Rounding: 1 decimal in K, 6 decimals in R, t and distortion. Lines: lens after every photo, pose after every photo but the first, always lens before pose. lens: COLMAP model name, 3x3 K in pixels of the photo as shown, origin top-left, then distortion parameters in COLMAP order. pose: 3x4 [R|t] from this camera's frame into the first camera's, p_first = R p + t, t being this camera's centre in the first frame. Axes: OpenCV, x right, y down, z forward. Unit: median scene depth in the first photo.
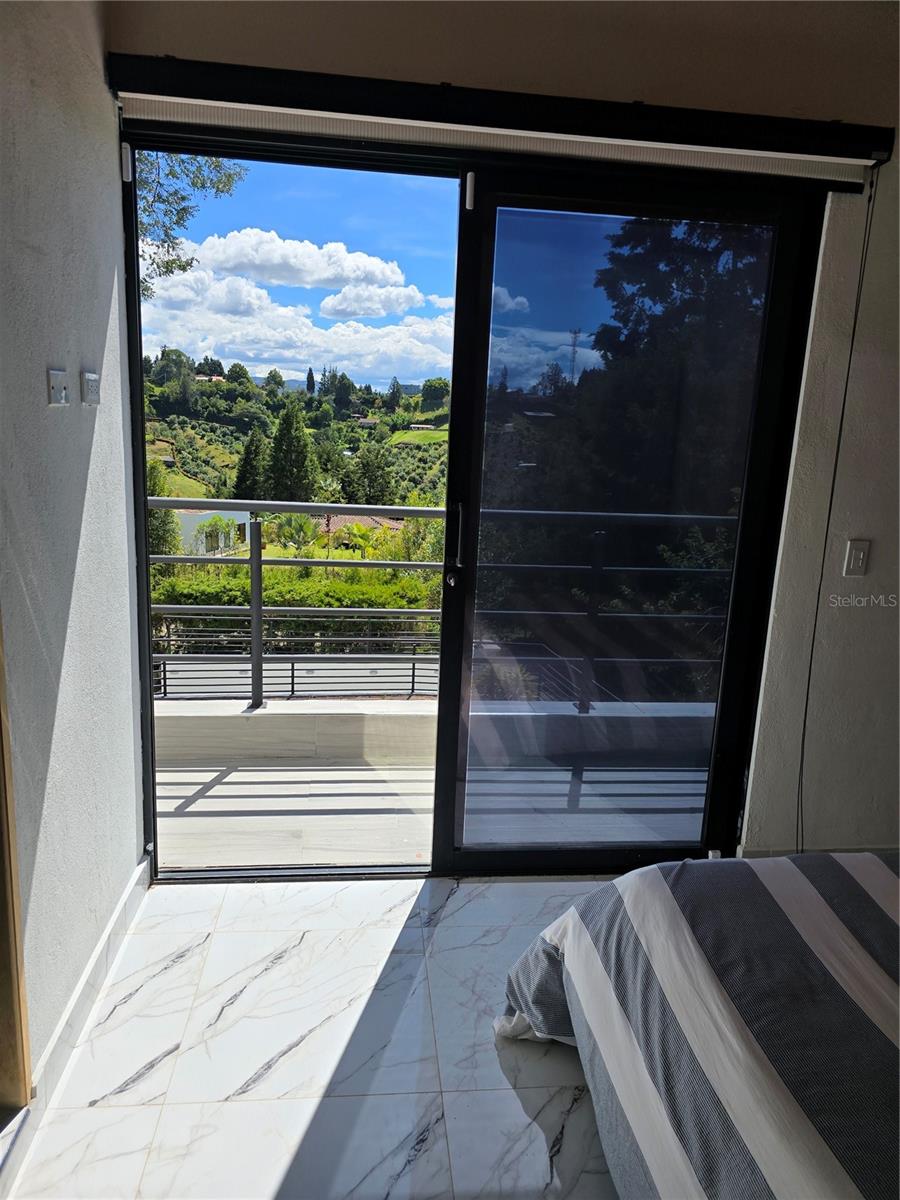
lens RADIAL K [[800.3, 0, 452.6], [0, 800.3, 599.2], [0, 0, 1]] dist [0.038039, -0.024514]
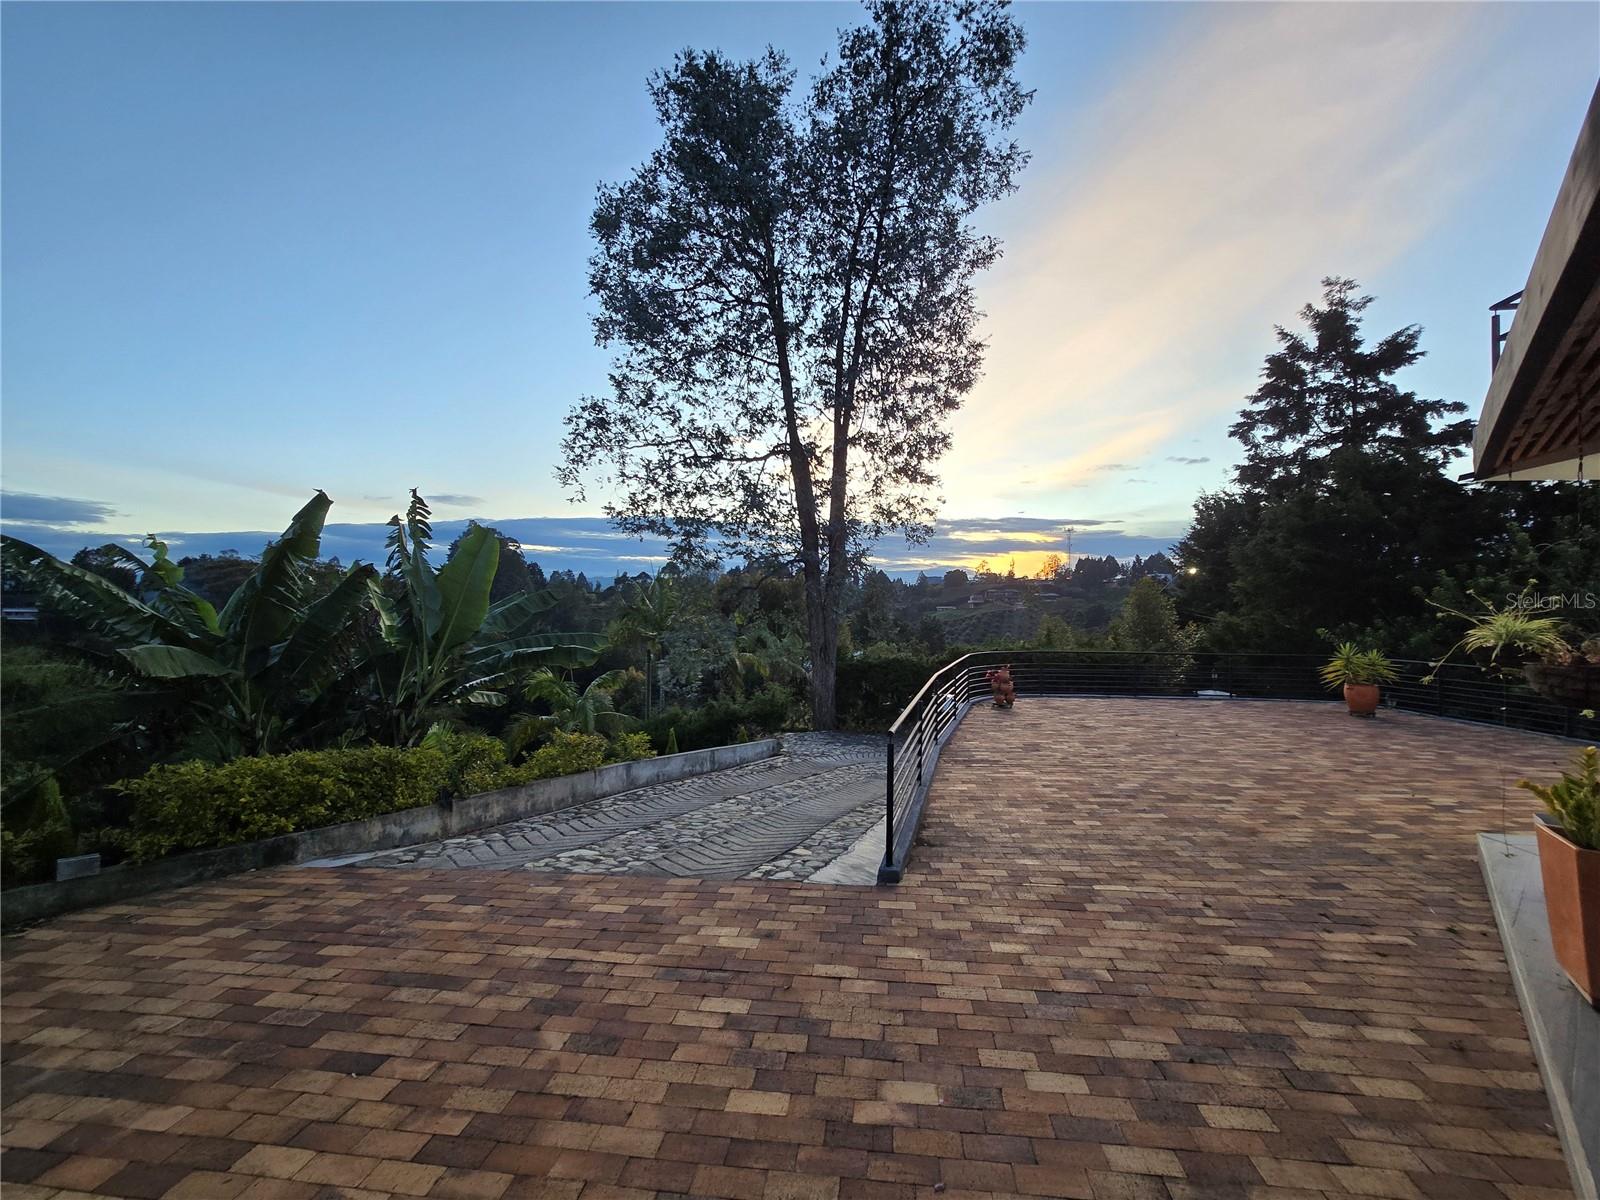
lens RADIAL K [[653.3, 0, 810.9], [0, 653.3, 594.5], [0, 0, 1]] dist [-0.003563, 0.000294]
pose [[0.974332, -0.039627, -0.221601, -0.250050], [-0.014711, 0.971073, -0.238330, 0.115086], [0.224635, 0.235473, 0.945564, -0.081009]]
